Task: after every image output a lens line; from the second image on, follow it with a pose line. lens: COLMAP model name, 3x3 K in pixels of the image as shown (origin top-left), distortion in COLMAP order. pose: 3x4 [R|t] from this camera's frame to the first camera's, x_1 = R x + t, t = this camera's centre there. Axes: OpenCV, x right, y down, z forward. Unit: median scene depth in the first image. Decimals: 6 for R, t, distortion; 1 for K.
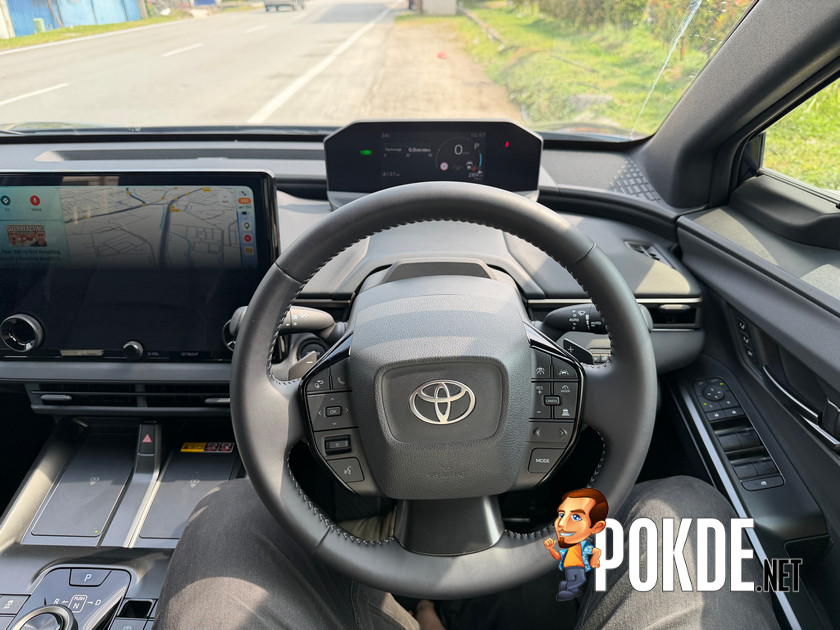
lens RADIAL K [[583.0, 0, 419.0], [0, 583.0, 313.8], [0, 0, 1]] dist [-0.001905, -0.022906]
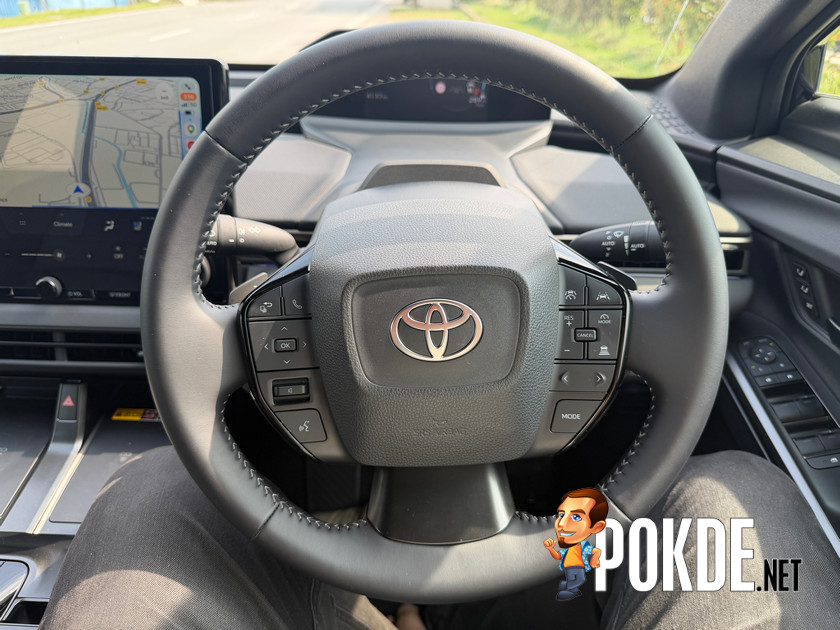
lens RADIAL K [[583.0, 0, 423.1], [0, 583.0, 316.7], [0, 0, 1]] dist [-0.001905, -0.022906]
pose [[0.999462, 0.019709, 0.026220, 0.003537], [-0.019828, 0.999794, 0.004296, 0.105060], [-0.026130, -0.004813, 0.999647, 0.225158]]
